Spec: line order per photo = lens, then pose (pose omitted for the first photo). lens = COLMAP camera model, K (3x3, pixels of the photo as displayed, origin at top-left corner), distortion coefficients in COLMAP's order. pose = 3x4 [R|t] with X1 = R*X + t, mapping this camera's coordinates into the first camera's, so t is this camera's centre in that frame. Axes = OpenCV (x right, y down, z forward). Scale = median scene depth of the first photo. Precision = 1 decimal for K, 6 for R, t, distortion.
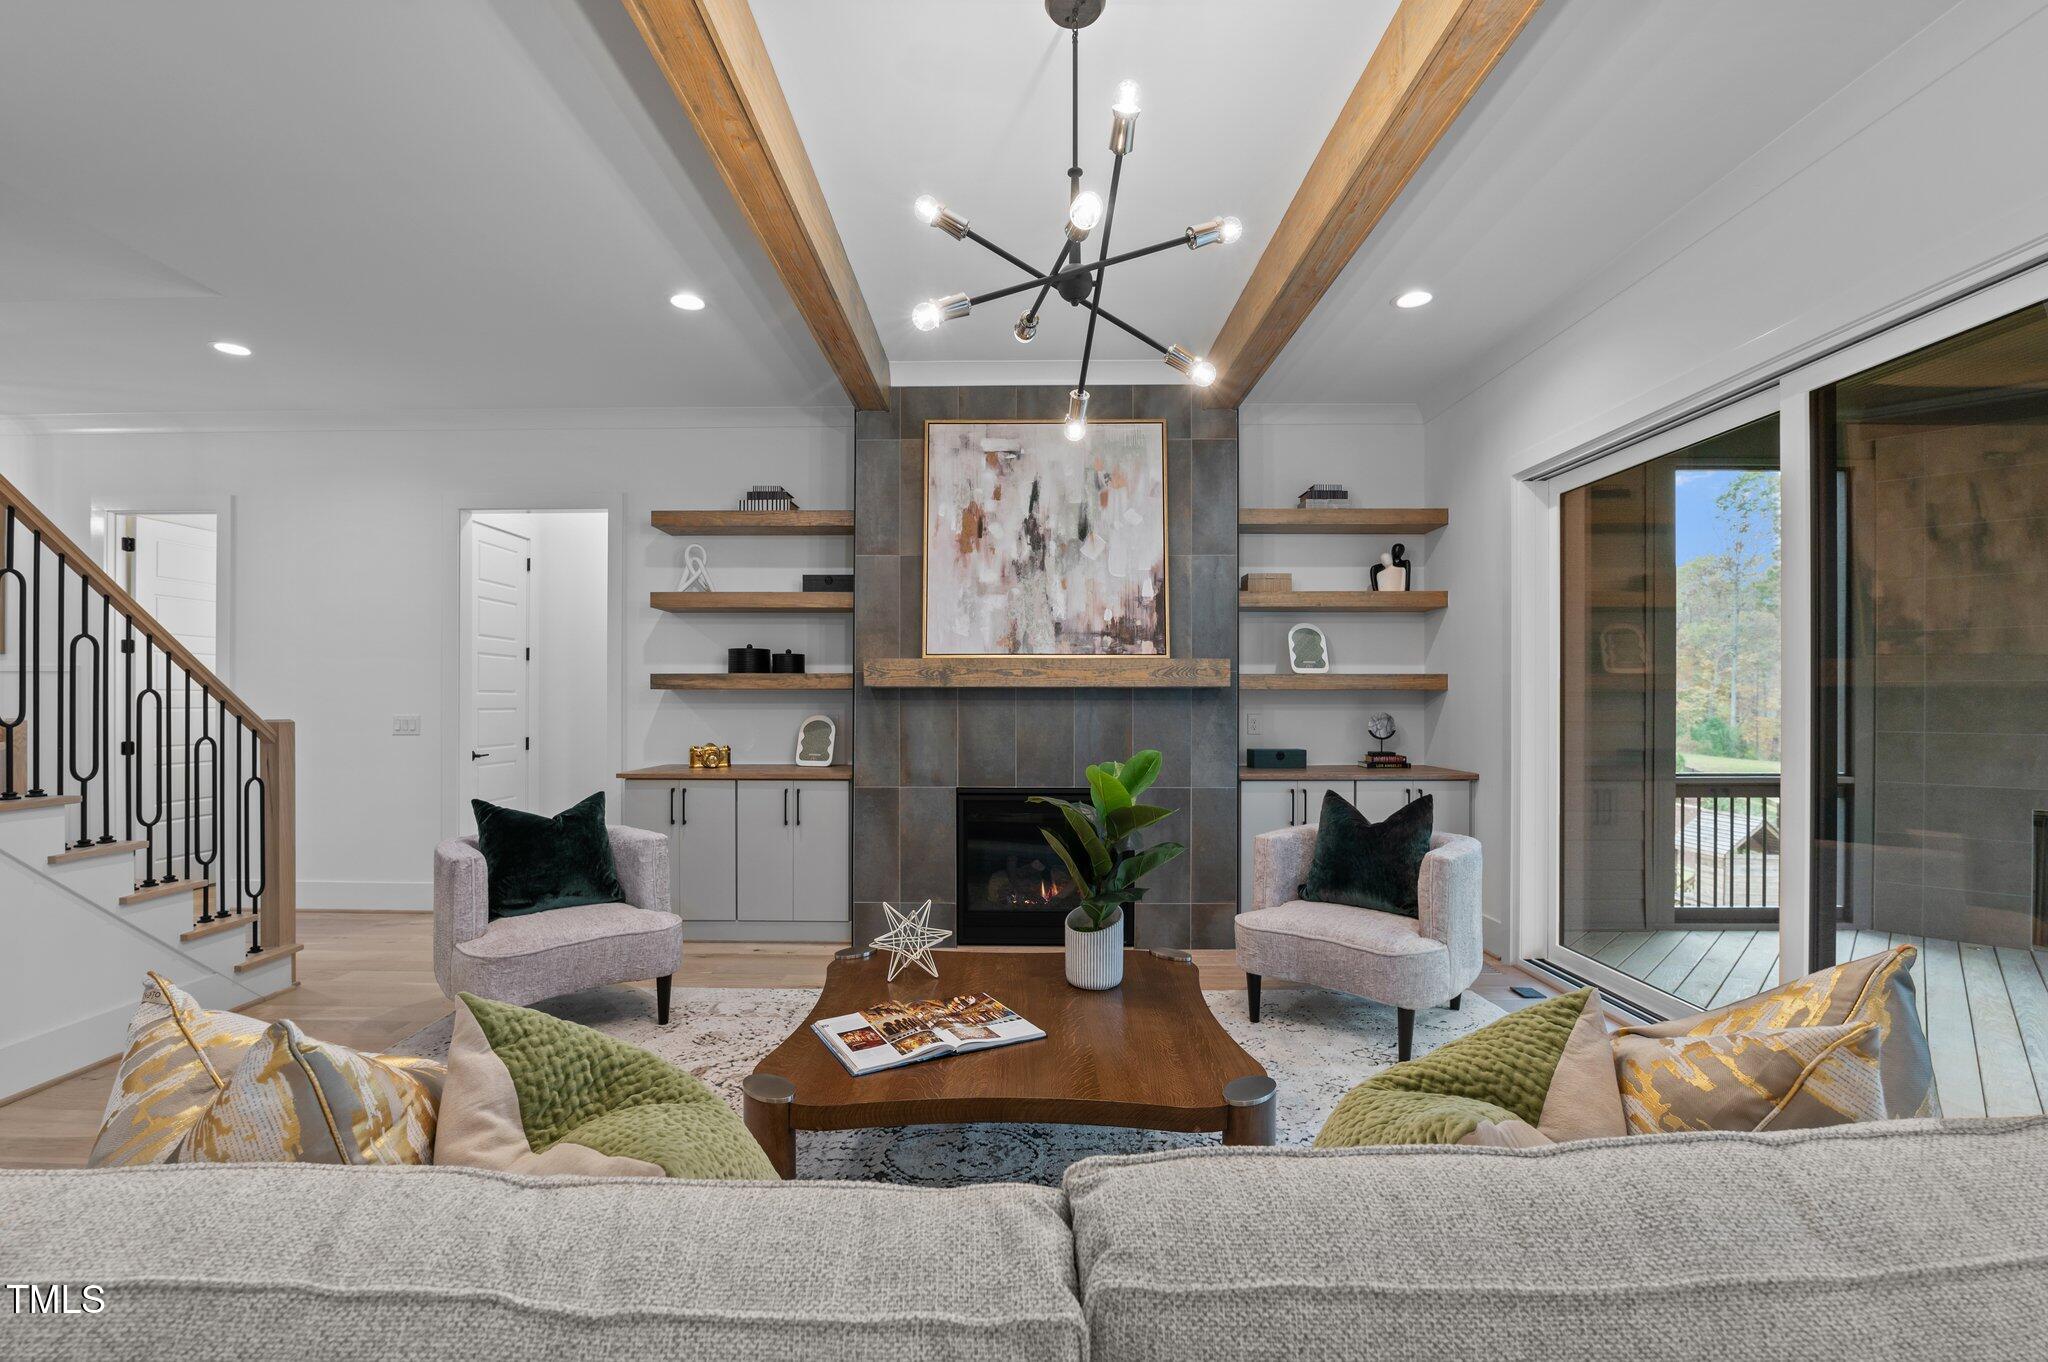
lens RADIAL K [[901.7, 0, 1015.4], [0, 901.7, 700.8], [0, 0, 1]] dist [-0.010661, -0.000321]
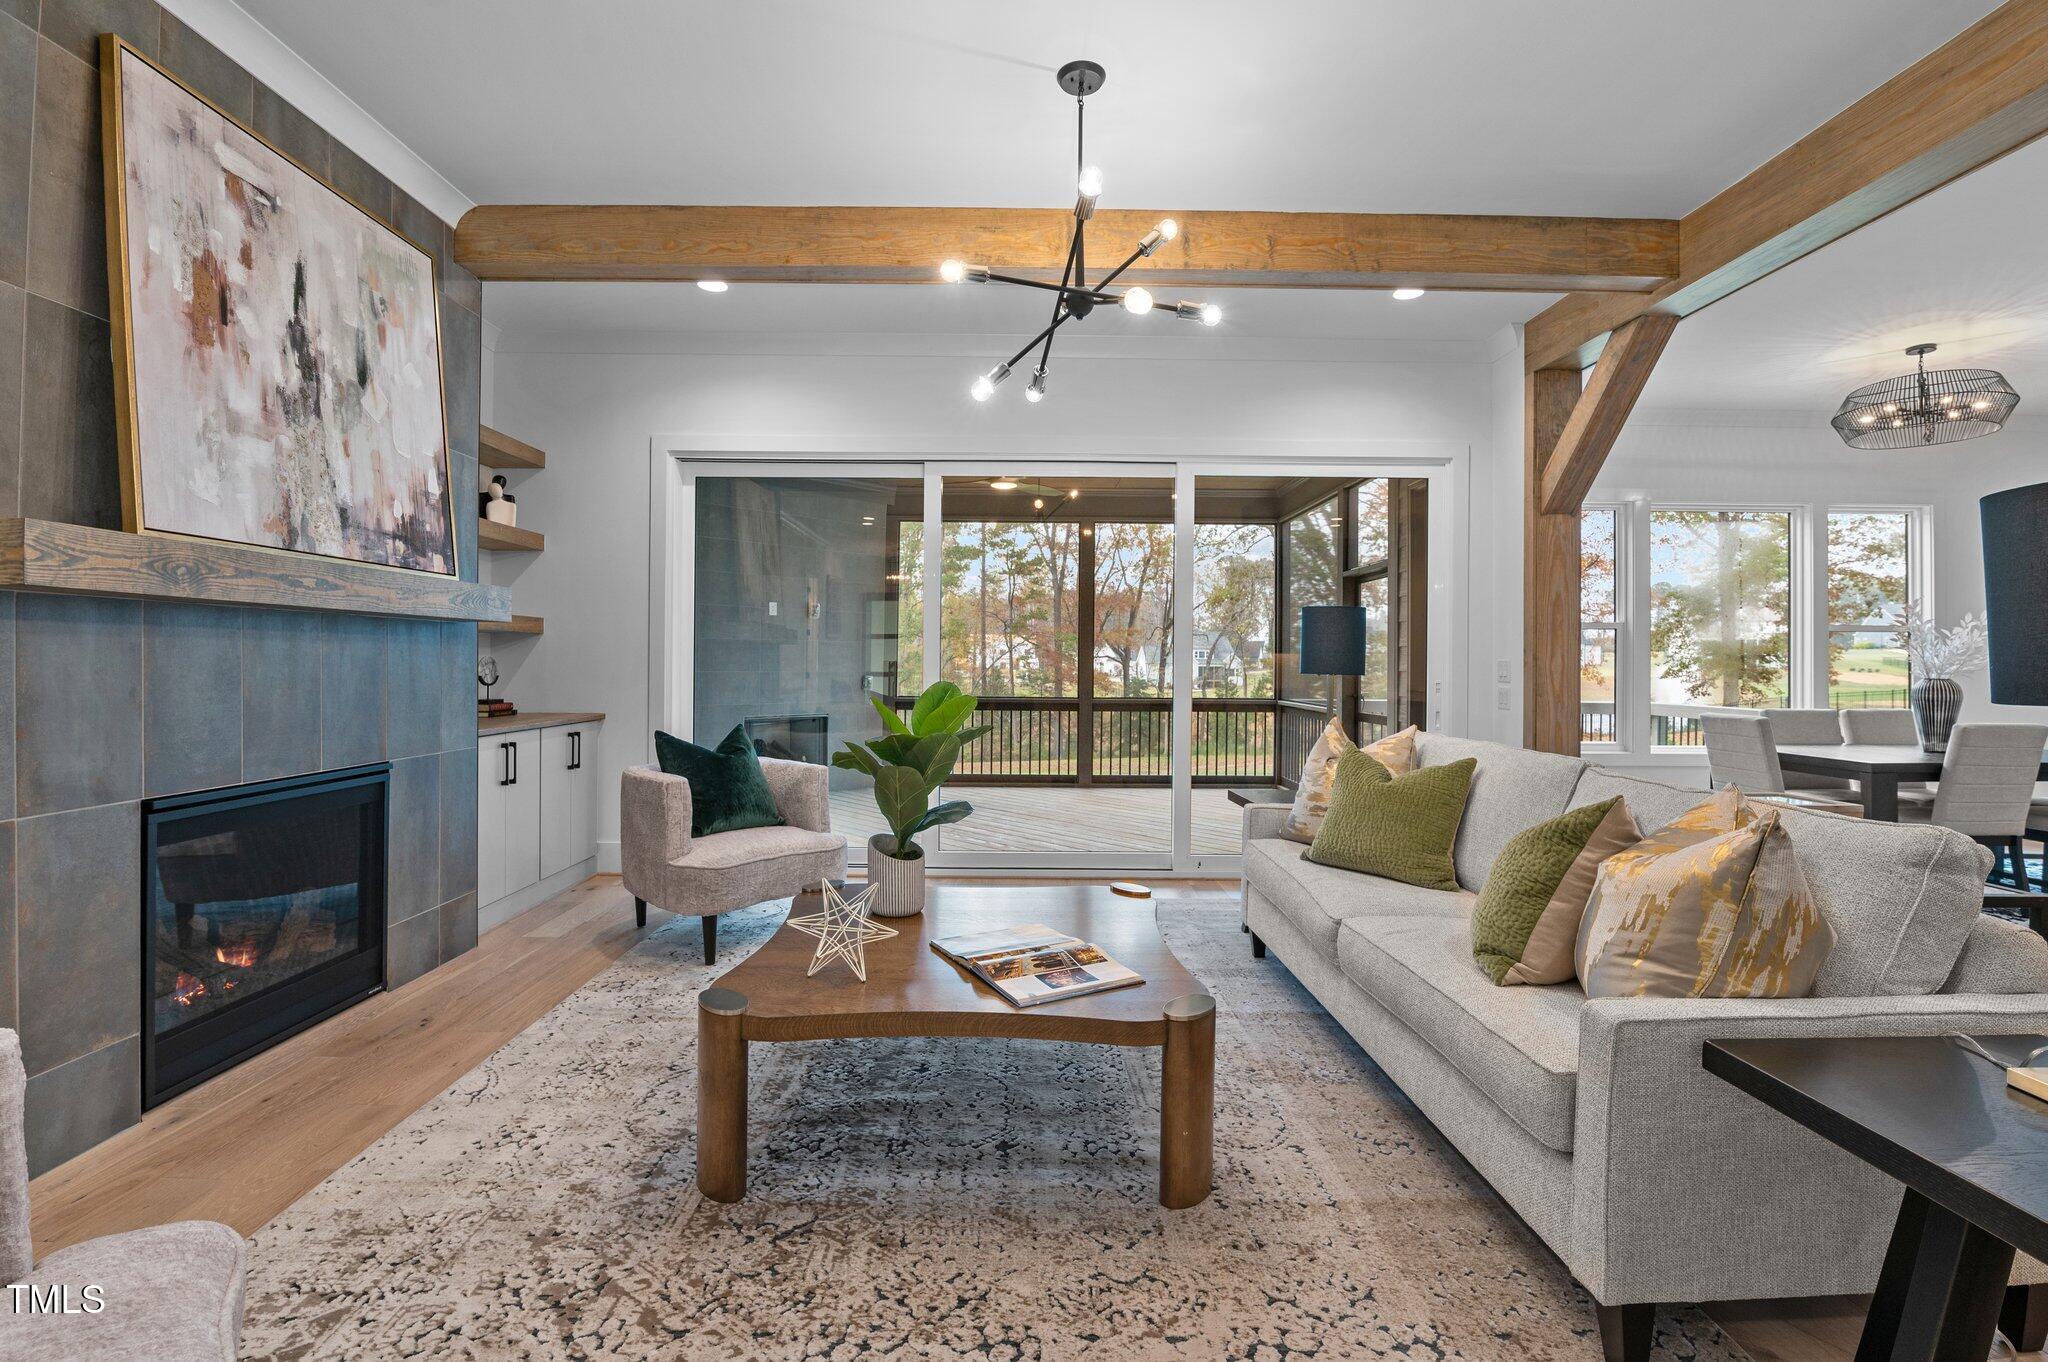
lens RADIAL K [[891.4, 0, 1020.5], [0, 891.4, 661.9], [0, 0, 1]] dist [-0.017063, -0.001216]
pose [[-0.008577, -0.000616, 0.999963, -0.564580], [-0.008645, 0.999962, 0.000542, 0.015764], [-0.999926, -0.008640, -0.008582, 0.527162]]
